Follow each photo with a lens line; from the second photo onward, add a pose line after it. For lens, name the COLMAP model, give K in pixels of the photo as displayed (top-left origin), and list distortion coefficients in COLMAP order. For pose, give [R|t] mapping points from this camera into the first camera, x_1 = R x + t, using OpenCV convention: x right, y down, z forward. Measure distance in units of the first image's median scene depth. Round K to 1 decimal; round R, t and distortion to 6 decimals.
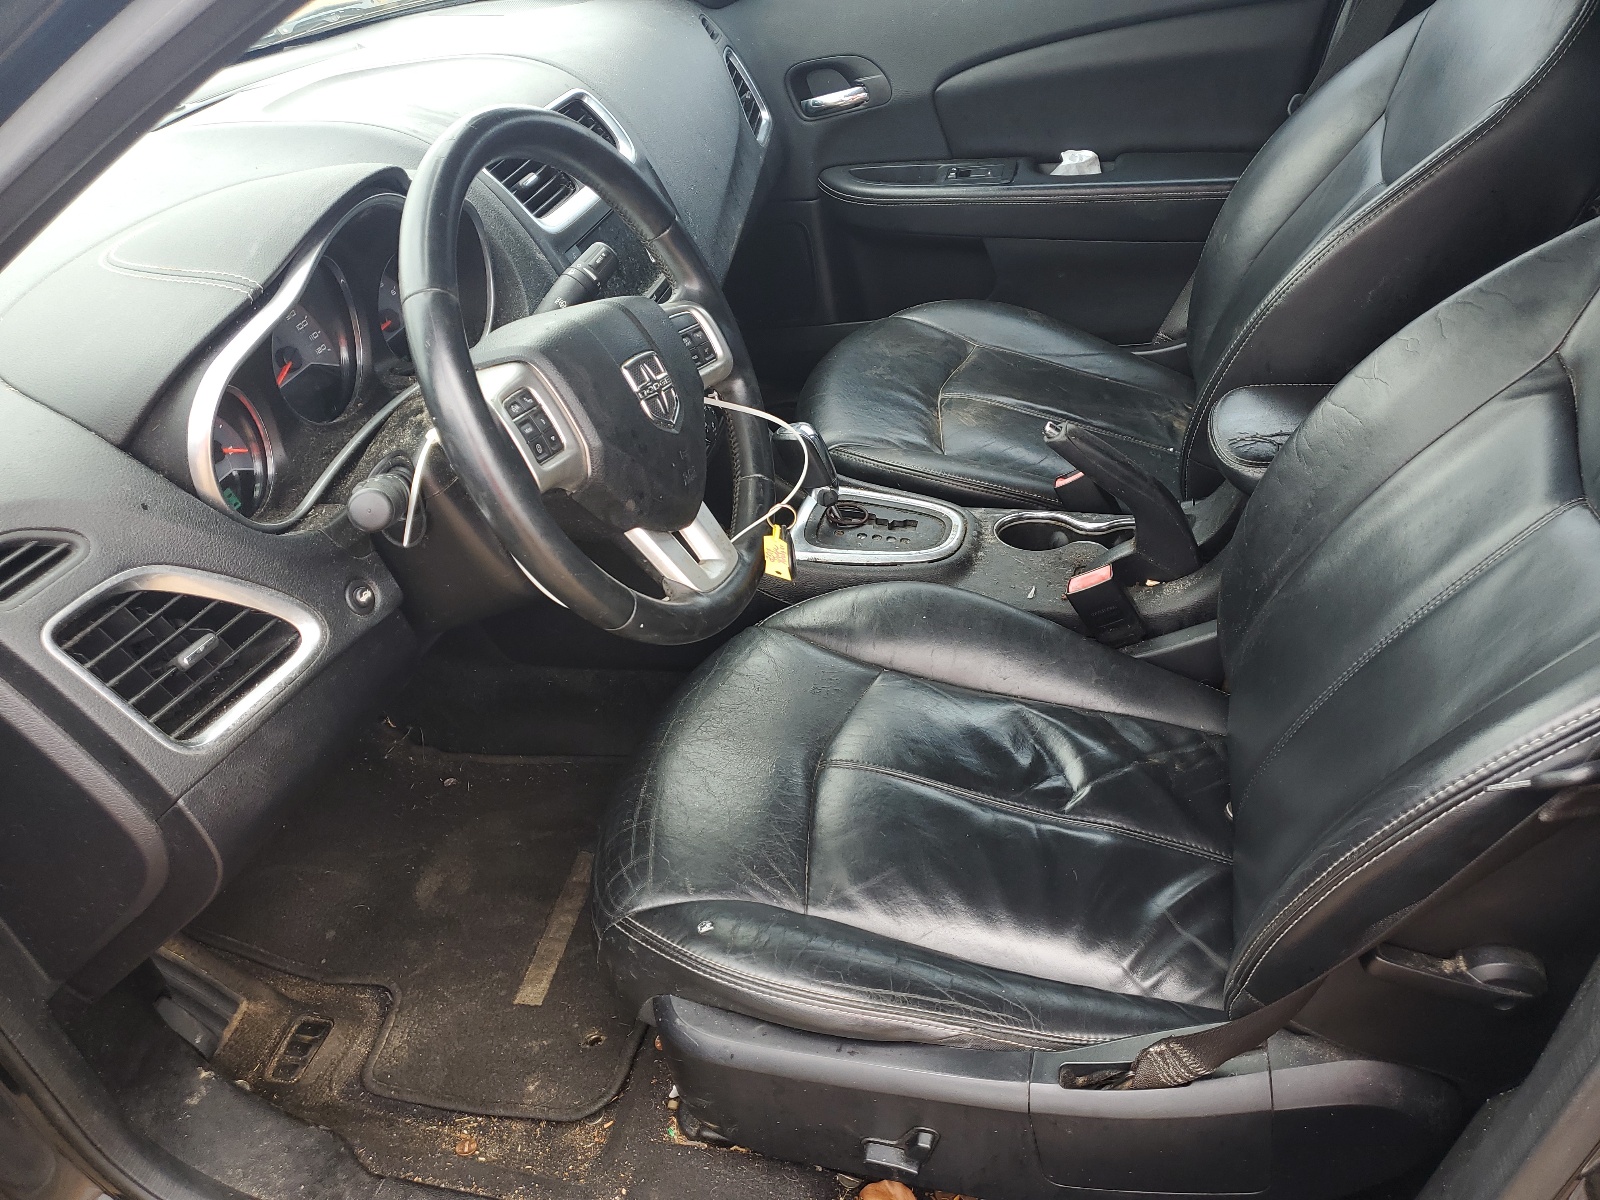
lens RADIAL K [[1192.7, 0, 800.0], [0, 1192.7, 600.0], [0, 0, 1]] dist [0.058274, -0.001222]
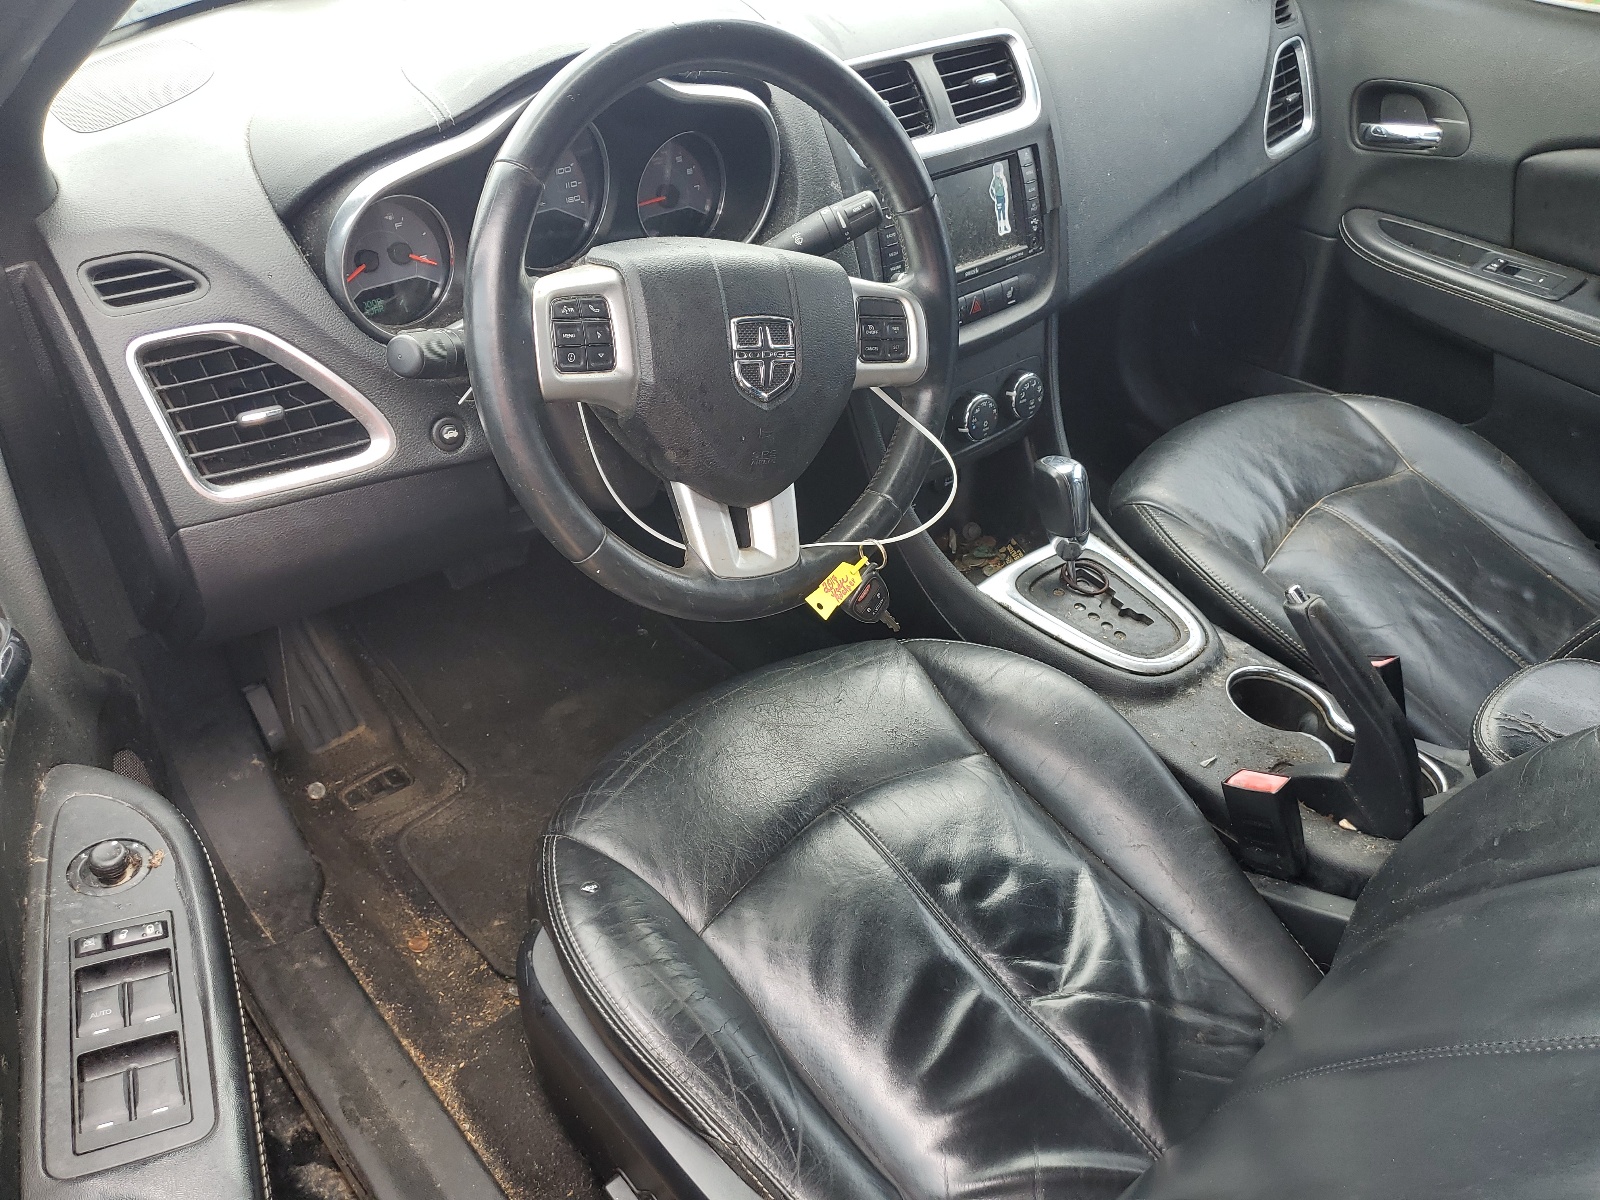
lens RADIAL K [[1214.6, 0, 800.0], [0, 1214.6, 600.0], [0, 0, 1]] dist [0.031239, 0.004709]
pose [[0.818951, 0.452449, -0.353002, 0.218440], [-0.432269, 0.890951, 0.139101, -0.104341], [0.377443, 0.038675, 0.925225, 0.103624]]
